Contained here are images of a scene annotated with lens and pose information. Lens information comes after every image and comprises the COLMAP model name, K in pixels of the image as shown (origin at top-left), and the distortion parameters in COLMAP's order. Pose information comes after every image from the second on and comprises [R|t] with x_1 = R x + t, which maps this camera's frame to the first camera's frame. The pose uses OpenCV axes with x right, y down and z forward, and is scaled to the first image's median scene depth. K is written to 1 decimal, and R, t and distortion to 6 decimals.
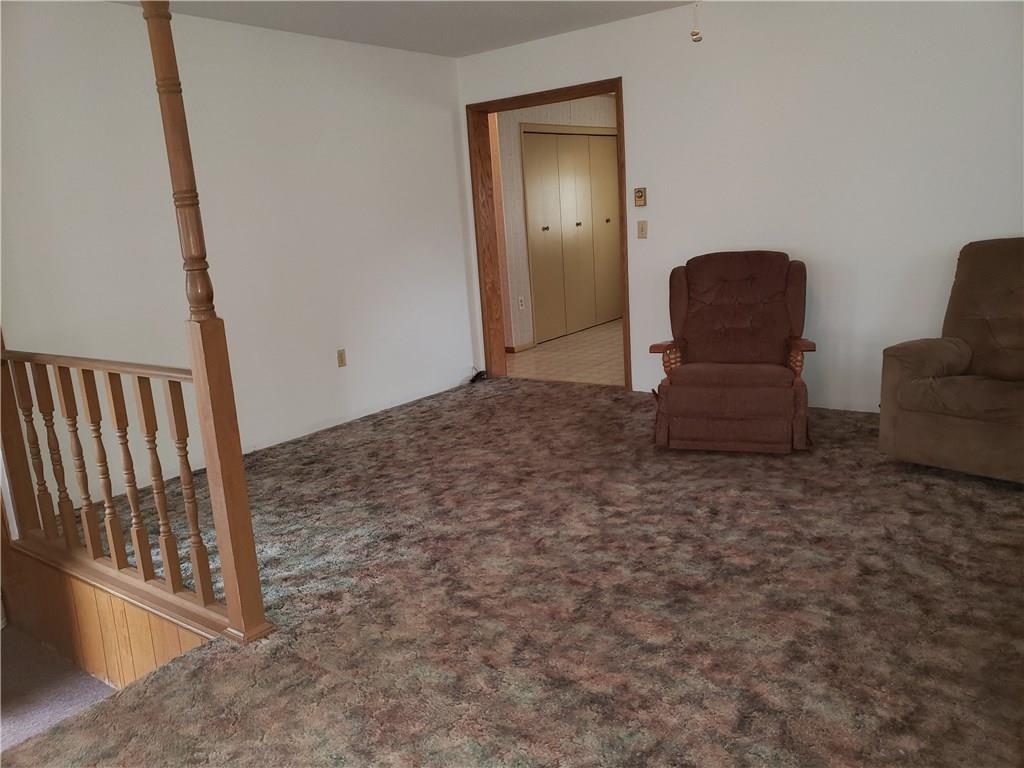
lens RADIAL K [[814.8, 0, 506.0], [0, 814.8, 381.2], [0, 0, 1]] dist [0.205234, -0.668527]
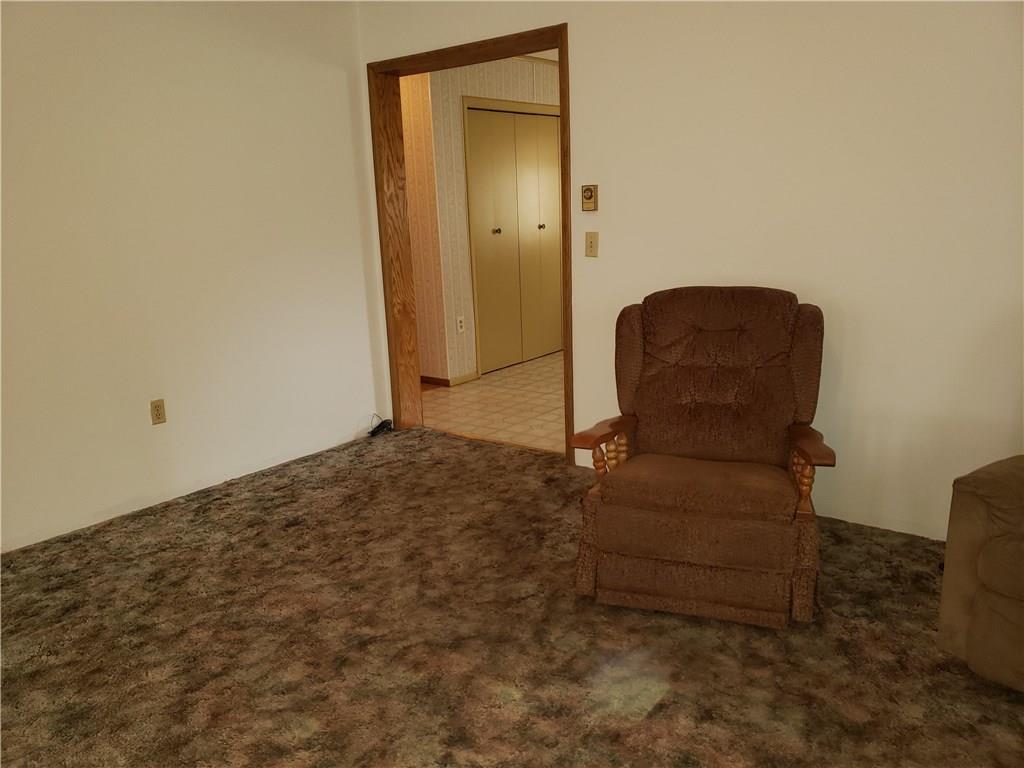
lens RADIAL K [[788.9, 0, 514.4], [0, 788.9, 384.8], [0, 0, 1]] dist [0.061164, -0.097927]
pose [[0.999366, 0.034735, -0.007879, 0.123886], [-0.034540, 0.999126, 0.023554, -0.088412], [0.008690, -0.023267, 0.999692, 0.363916]]
